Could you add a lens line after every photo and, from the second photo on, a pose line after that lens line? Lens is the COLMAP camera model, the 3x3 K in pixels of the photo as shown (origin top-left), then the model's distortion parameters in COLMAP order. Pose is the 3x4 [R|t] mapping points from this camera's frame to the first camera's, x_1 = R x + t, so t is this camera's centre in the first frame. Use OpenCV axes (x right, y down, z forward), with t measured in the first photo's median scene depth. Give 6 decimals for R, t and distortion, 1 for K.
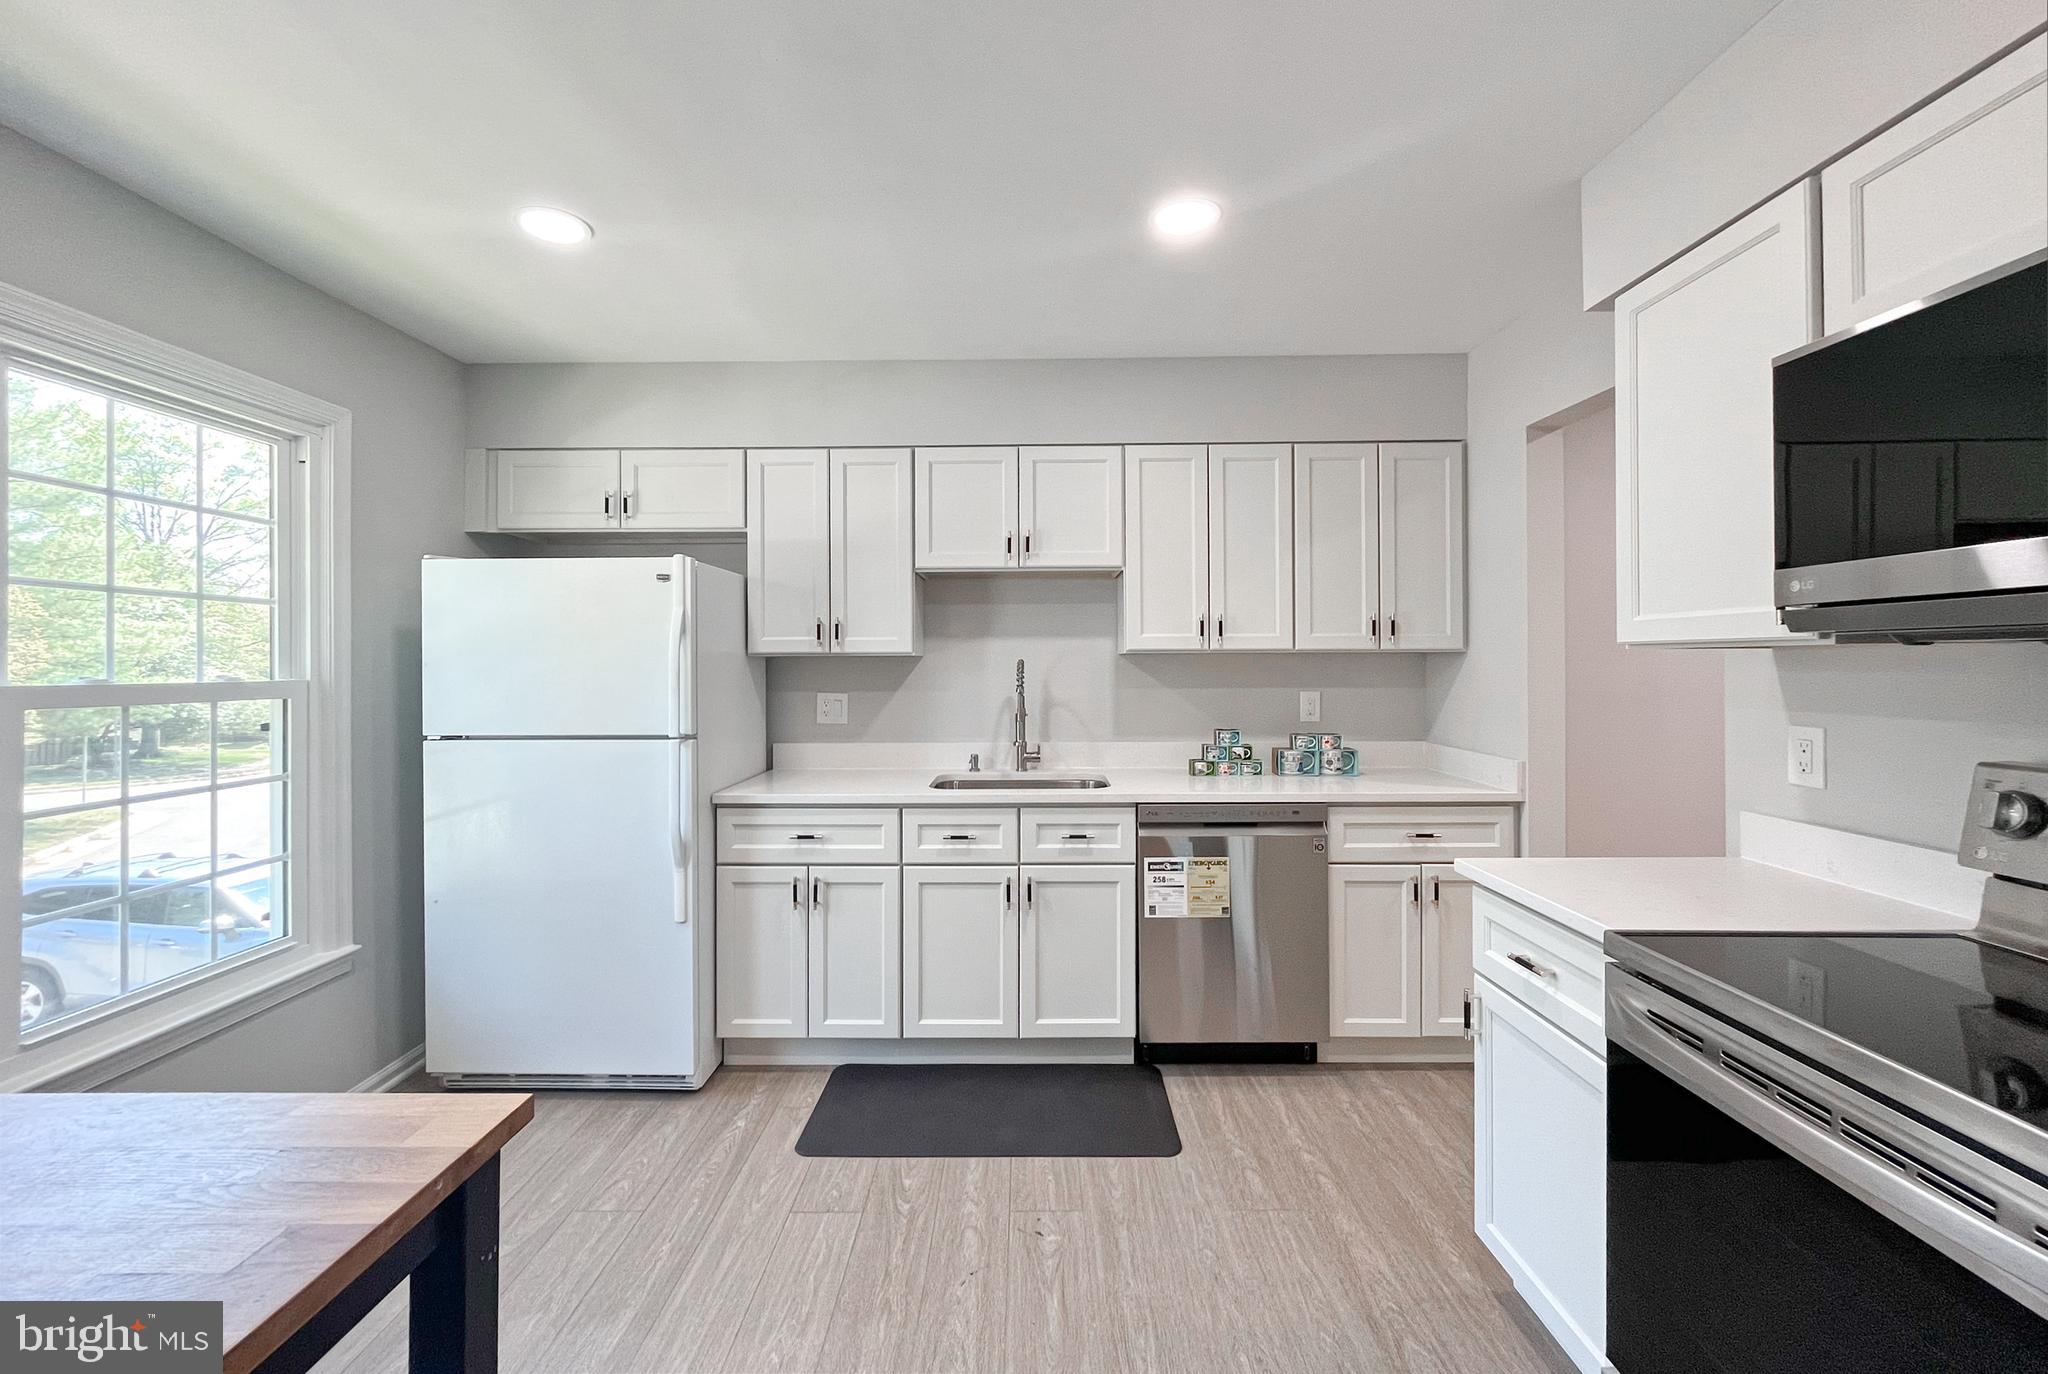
lens RADIAL K [[836.0, 0, 1028.8], [0, 836.0, 664.6], [0, 0, 1]] dist [0.009655, 0.000098]
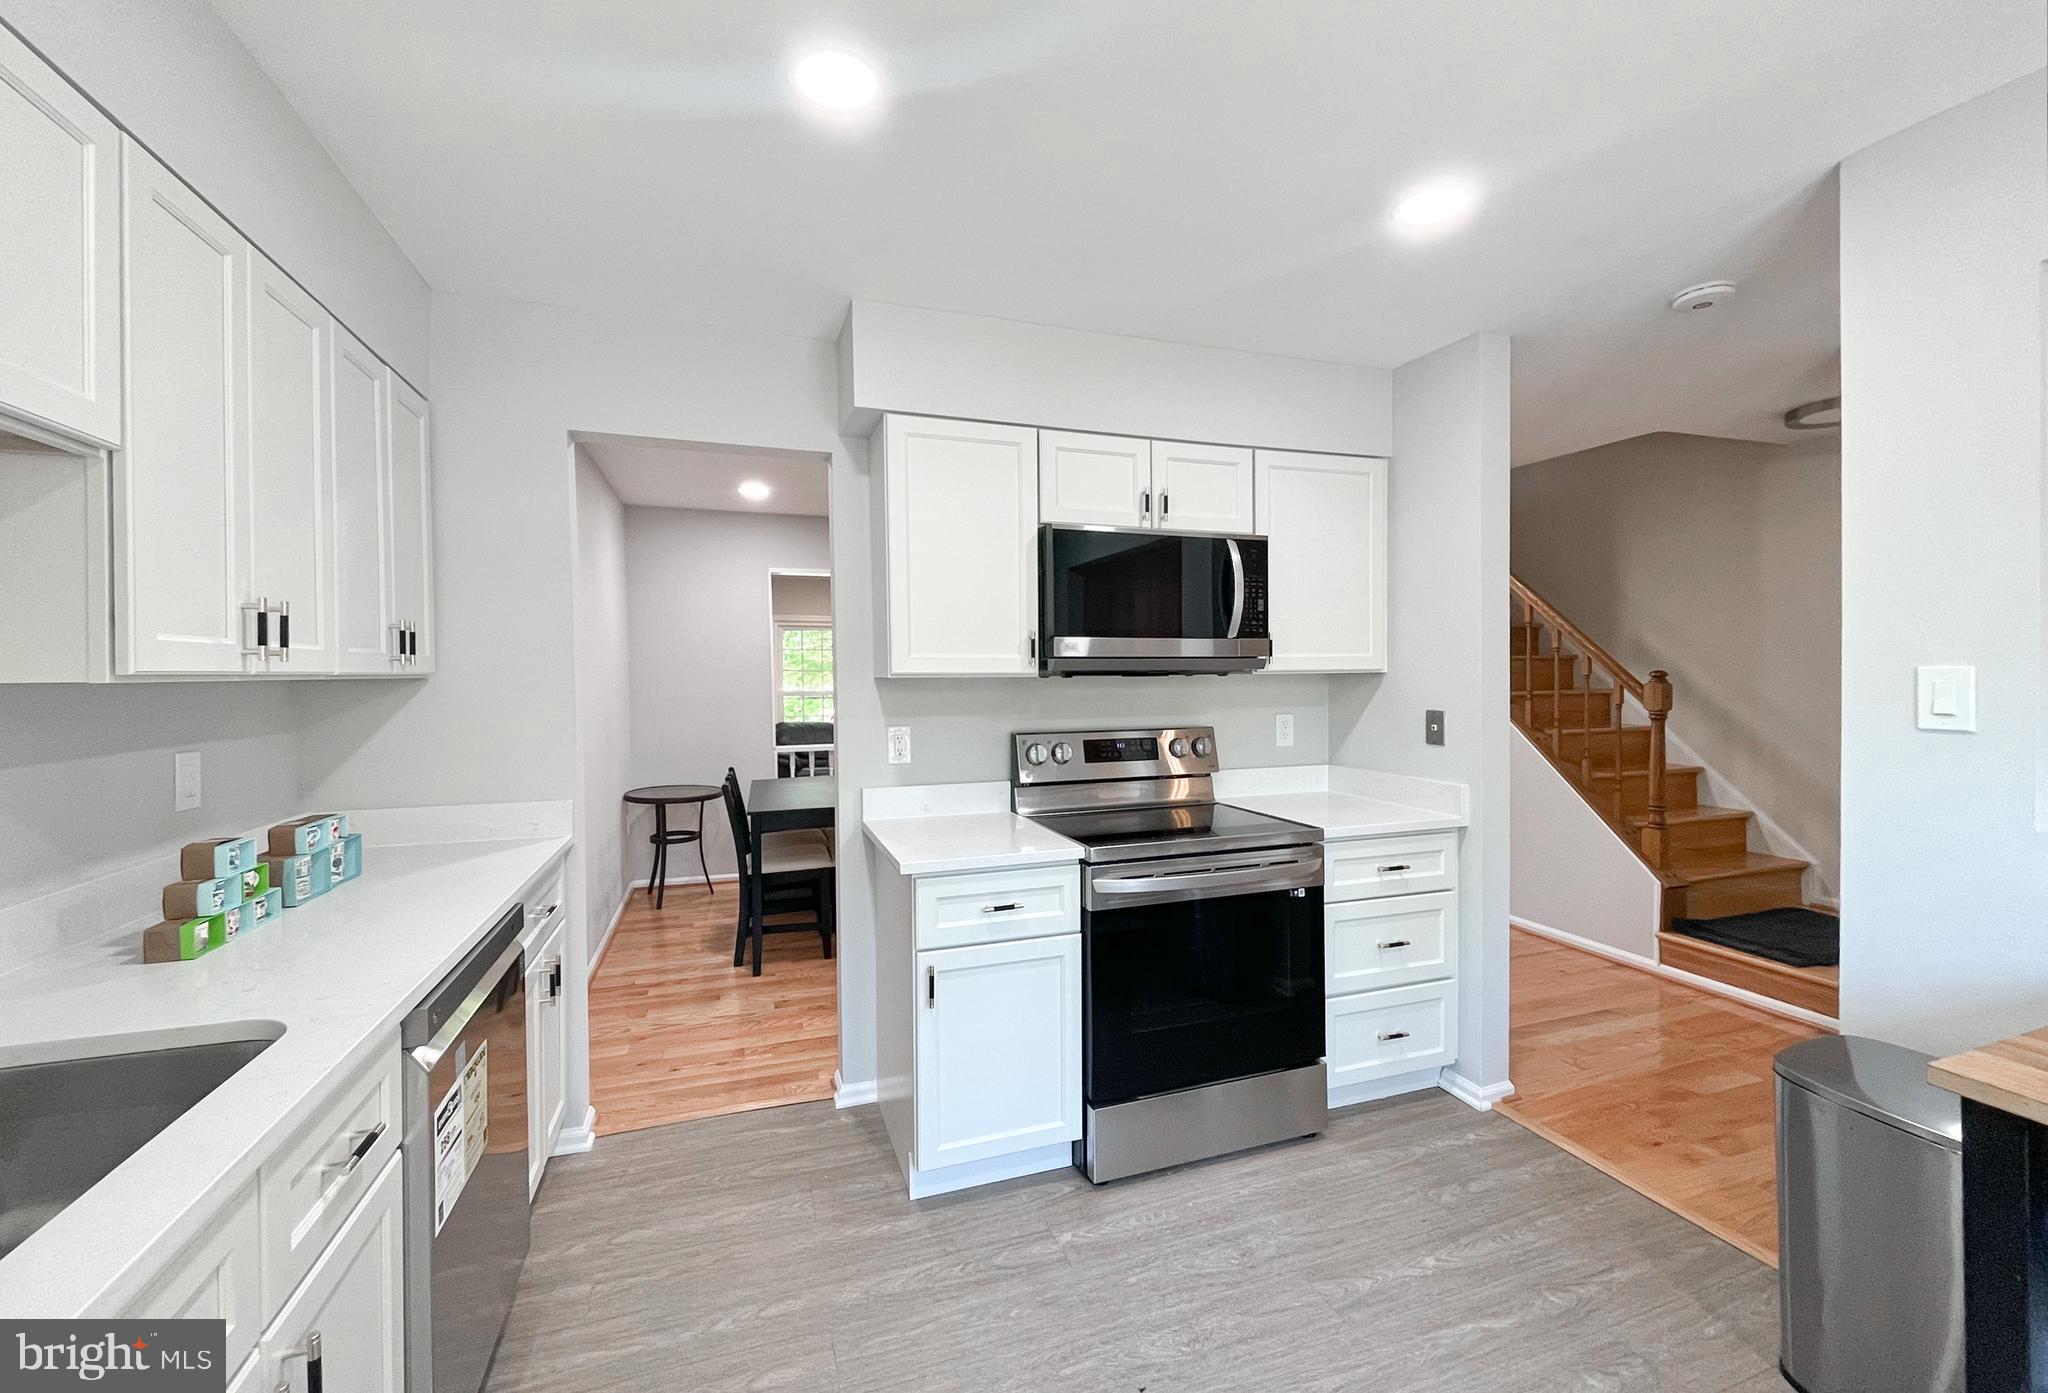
lens RADIAL K [[827.5, 0, 1020.3], [0, 827.5, 682.4], [0, 0, 1]] dist [-0.003828, 0.000248]
pose [[-0.325564, -0.002518, 0.945517, -0.404816], [0.012490, 0.999898, 0.006964, -0.011631], [-0.945438, 0.014076, -0.325499, 0.822910]]
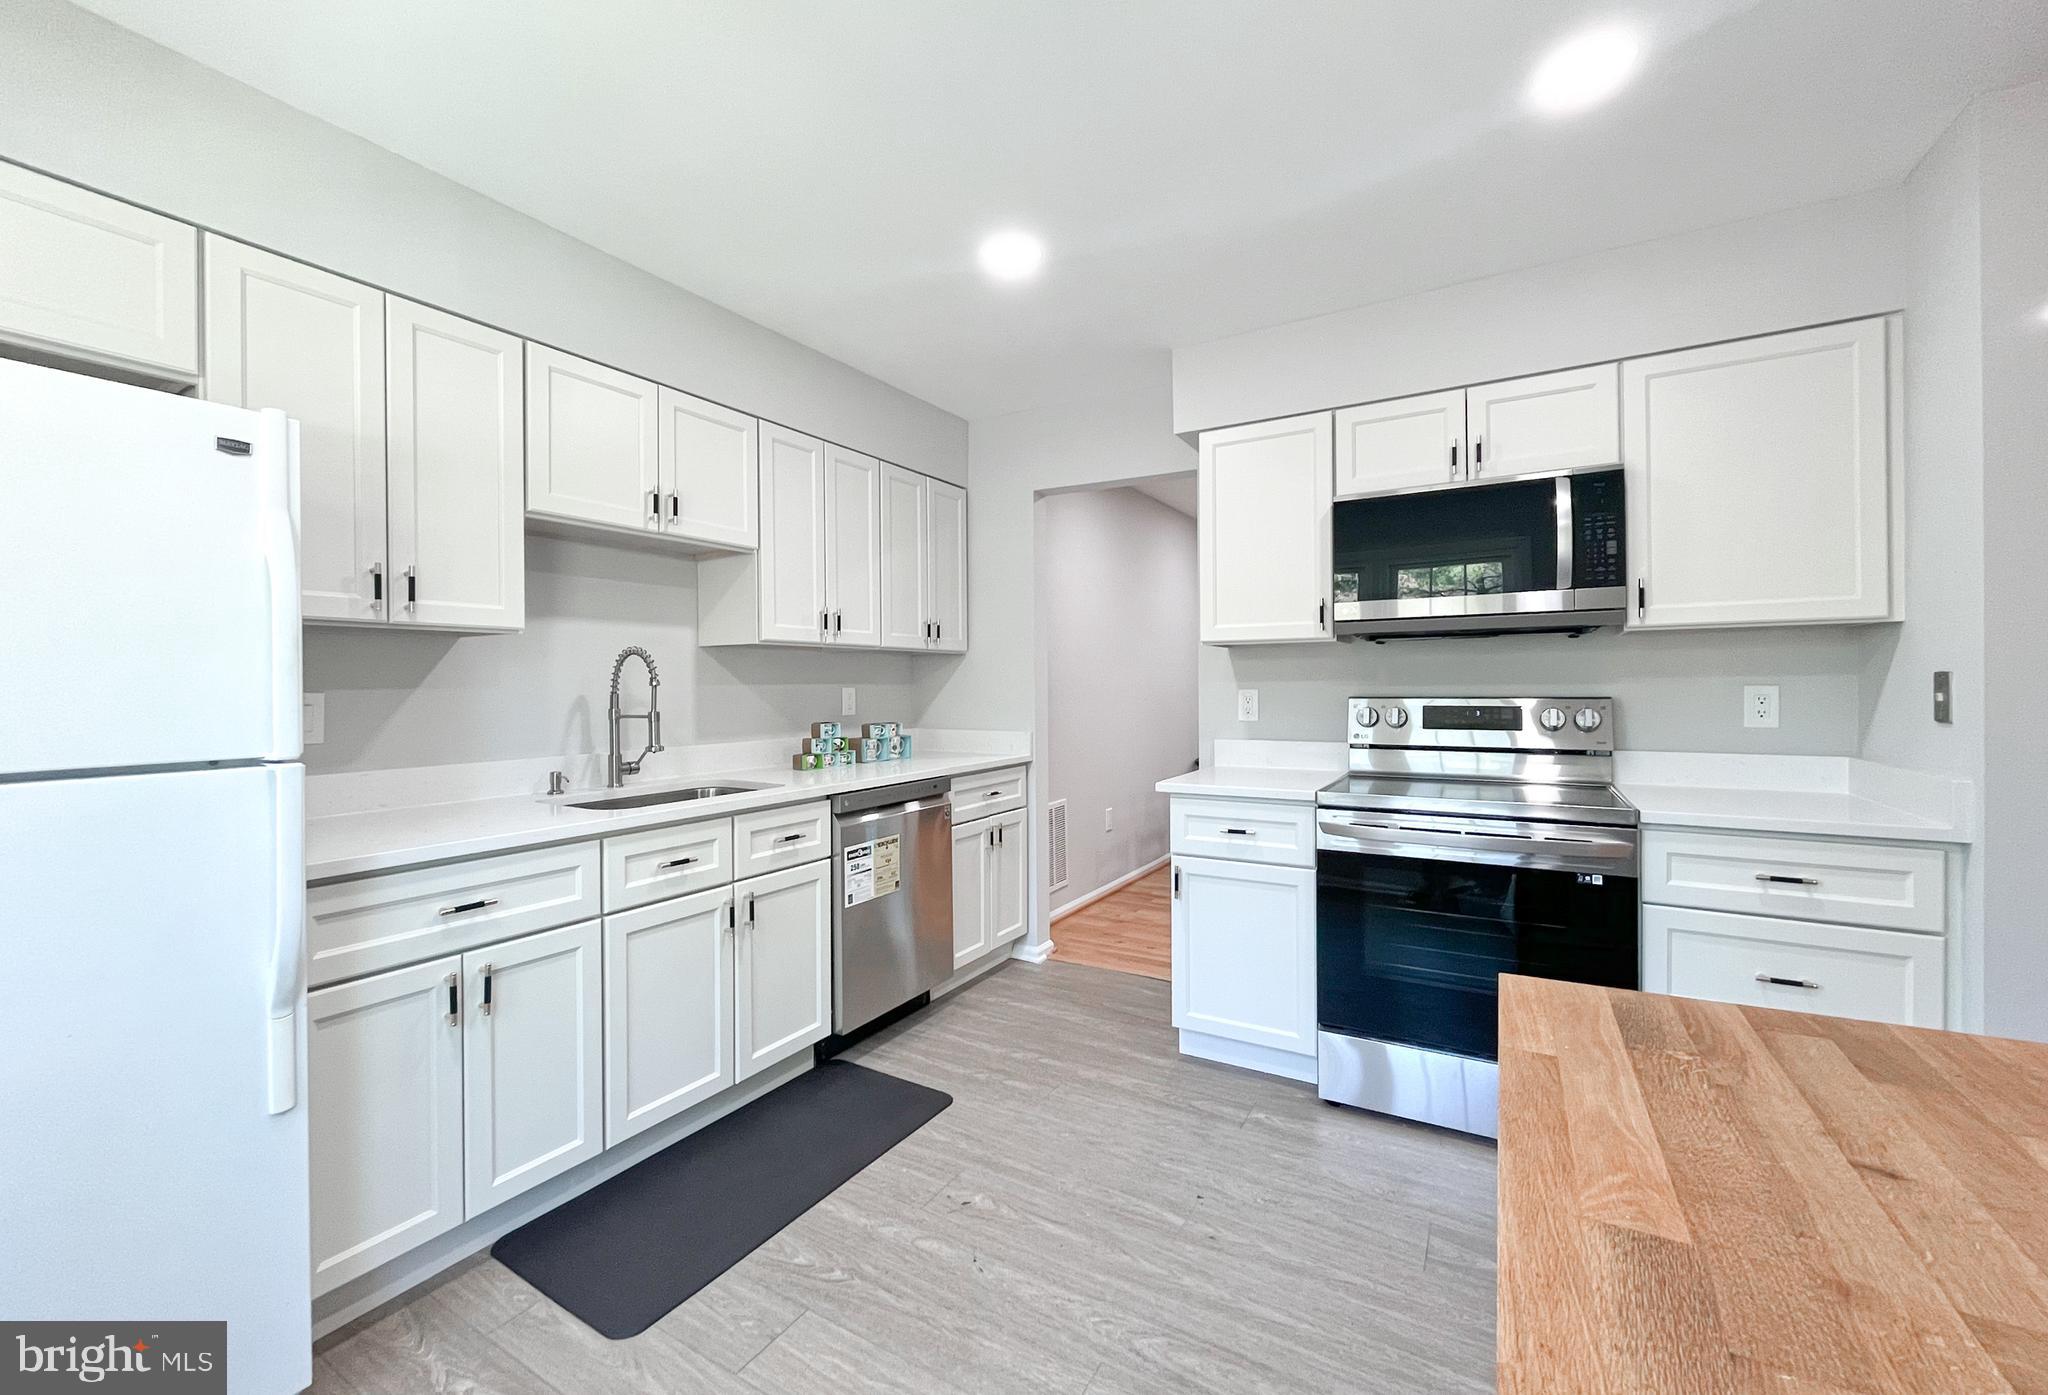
lens RADIAL K [[827.5, 0, 1017.9], [0, 827.5, 692.2], [0, 0, 1]] dist [-0.003828, 0.000248]
pose [[0.509672, -0.007355, 0.860337, -0.589033], [0.008706, 0.999956, 0.003391, 0.044636], [-0.860324, 0.005761, 0.509714, 0.319711]]
